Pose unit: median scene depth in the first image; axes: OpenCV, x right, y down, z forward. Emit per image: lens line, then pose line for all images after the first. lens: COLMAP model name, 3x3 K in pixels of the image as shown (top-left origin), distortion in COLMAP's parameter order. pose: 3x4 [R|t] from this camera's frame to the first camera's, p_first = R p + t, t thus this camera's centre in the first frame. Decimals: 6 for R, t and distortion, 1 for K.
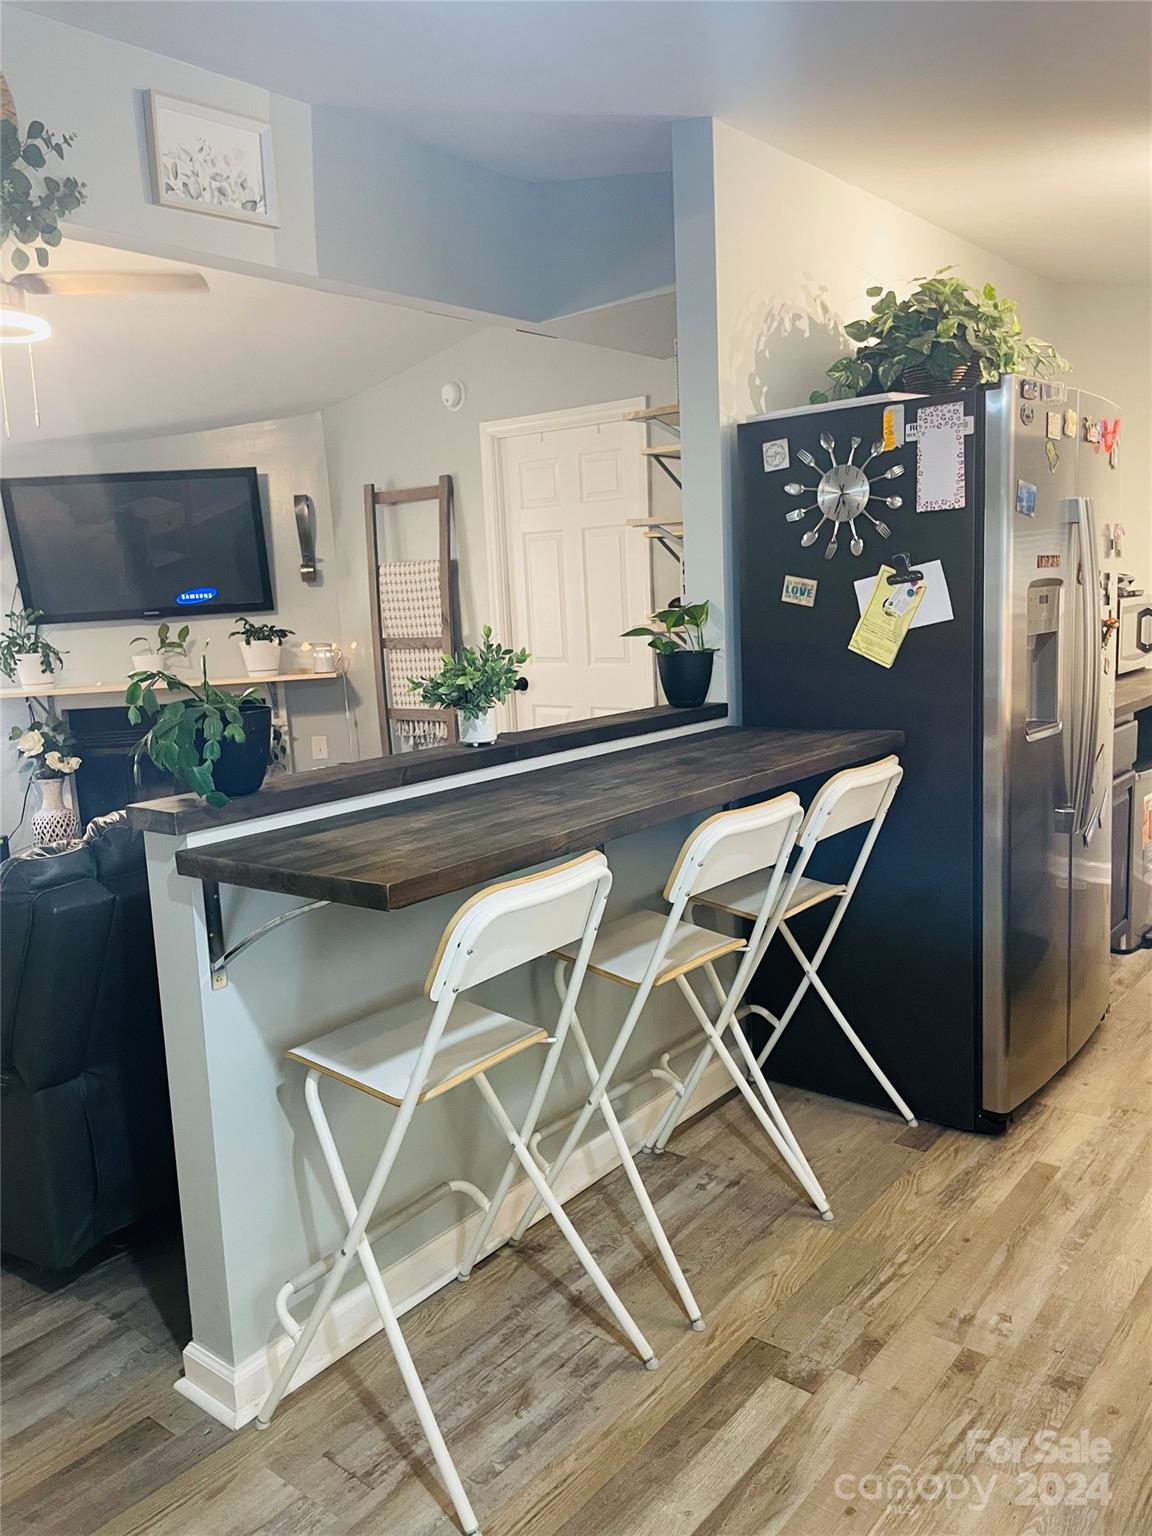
lens RADIAL K [[1167.7, 0, 579.3], [0, 1167.7, 761.0], [0, 0, 1]] dist [0.082114, -0.102859]
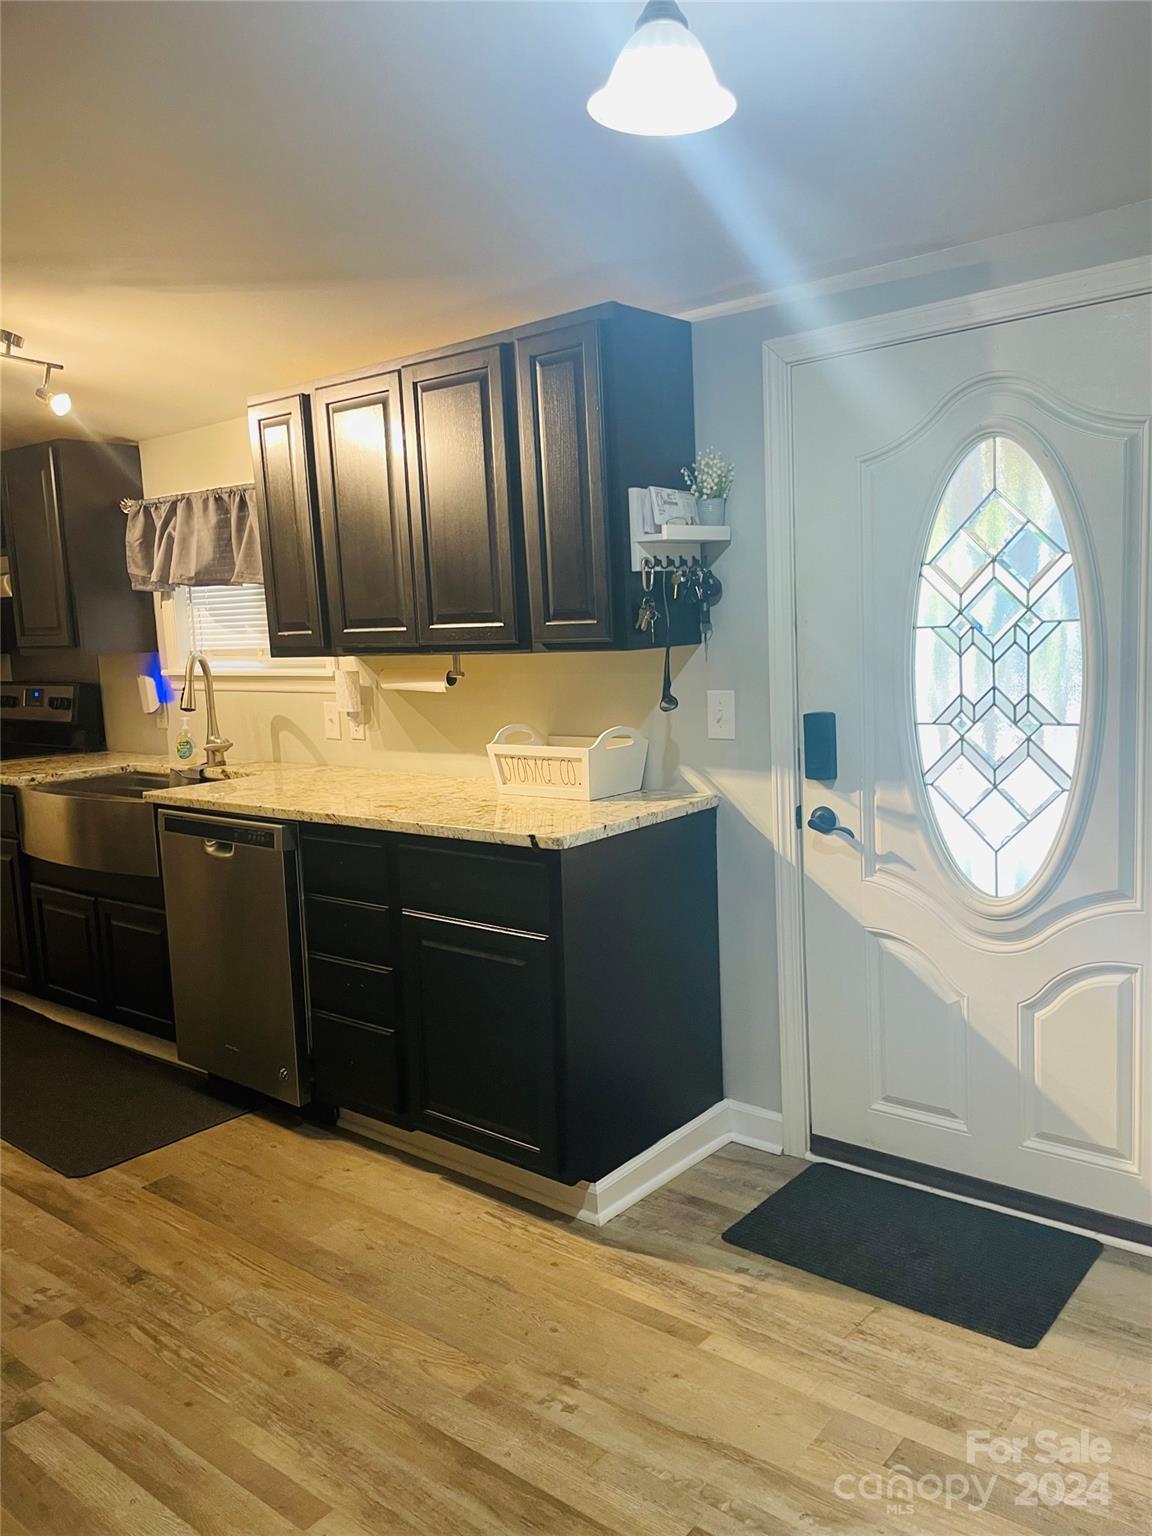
lens RADIAL K [[1167.7, 0, 585.5], [0, 1167.7, 771.0], [0, 0, 1]] dist [0.082114, -0.102859]
pose [[0.013958, -0.091775, 0.995682, -0.543622], [0.191089, 0.977671, 0.087437, -0.015861], [-0.981473, 0.189044, 0.031183, 0.264065]]
